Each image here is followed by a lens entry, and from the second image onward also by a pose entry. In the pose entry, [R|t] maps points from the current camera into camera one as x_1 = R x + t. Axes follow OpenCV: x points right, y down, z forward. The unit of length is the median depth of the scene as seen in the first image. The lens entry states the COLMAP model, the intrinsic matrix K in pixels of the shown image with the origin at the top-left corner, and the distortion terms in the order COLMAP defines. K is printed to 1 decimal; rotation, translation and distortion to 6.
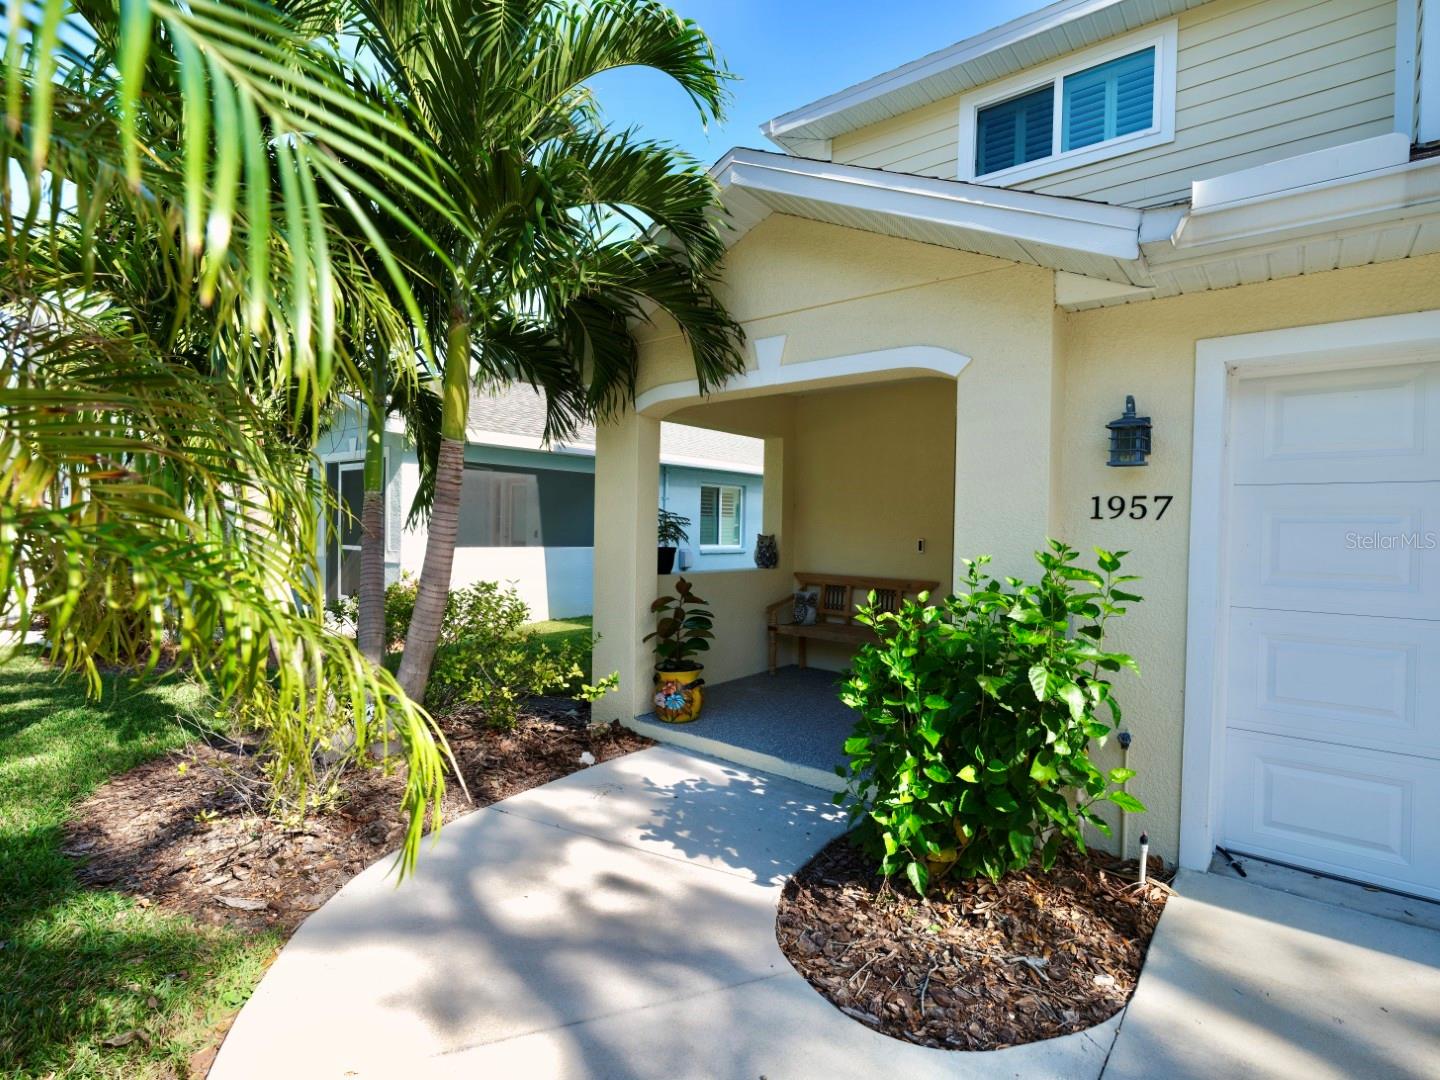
lens RADIAL K [[716.5, 0, 721.3], [0, 716.5, 538.6], [0, 0, 1]] dist [-0.000303, -0.000005]
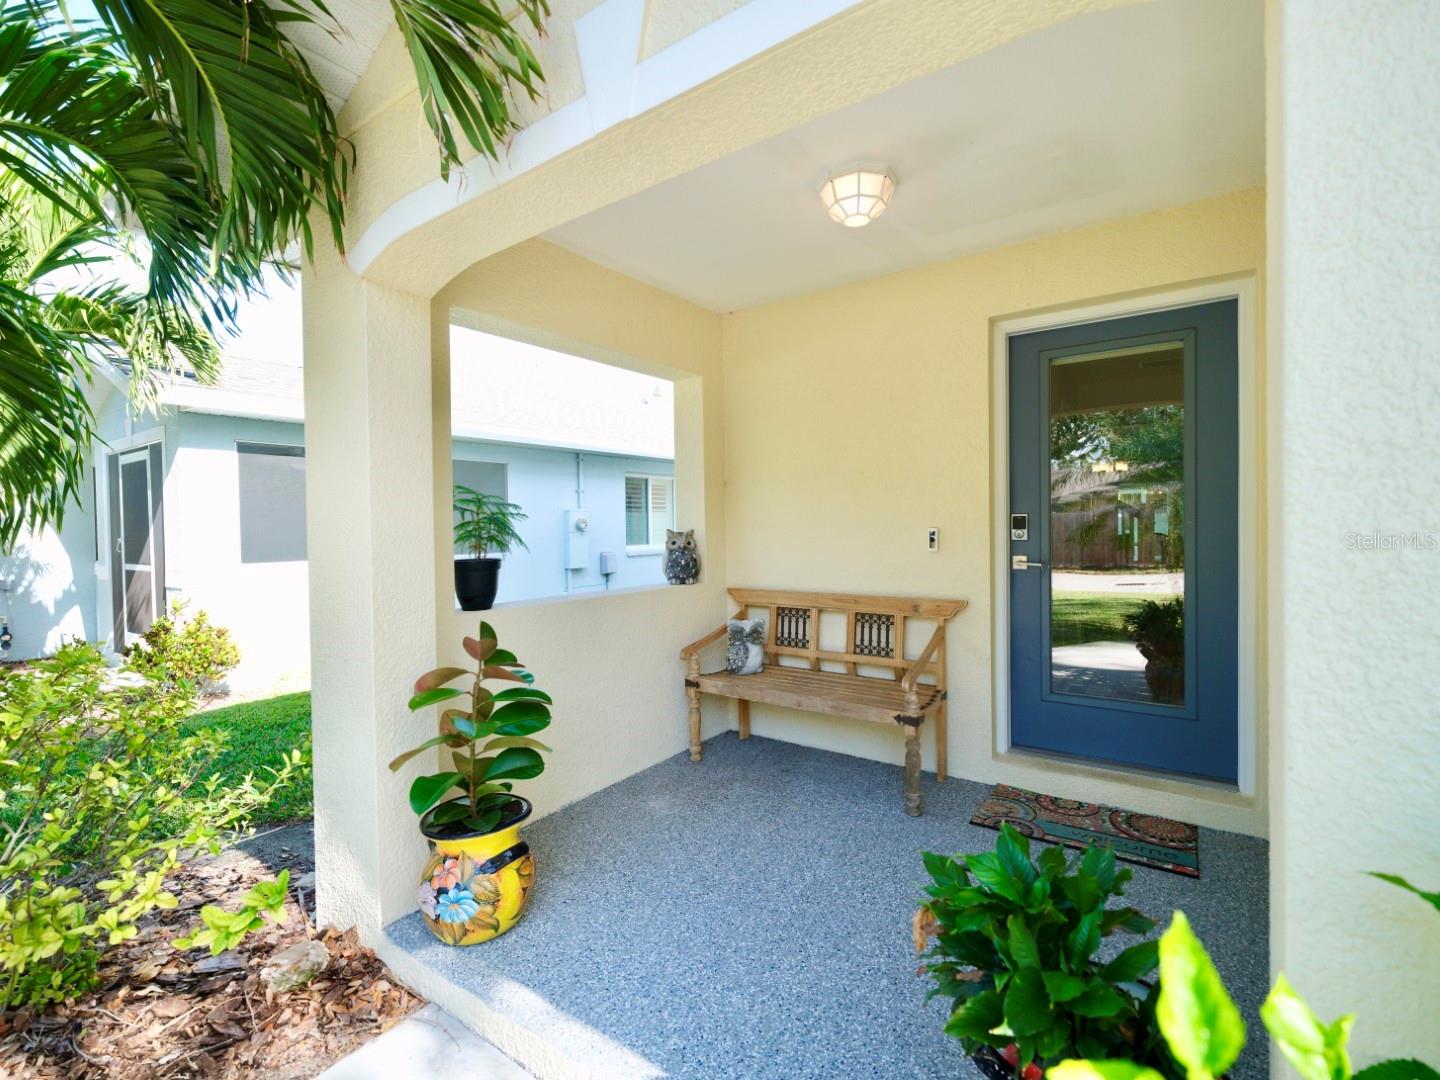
lens RADIAL K [[660.7, 0, 719.4], [0, 660.7, 540.2], [0, 0, 1]] dist [0.000052, 0.000017]
pose [[0.997360, -0.034572, 0.063857, 0.061767], [0.034128, 0.999385, 0.008029, -0.000434], [-0.064096, -0.005828, 0.997927, 0.433848]]
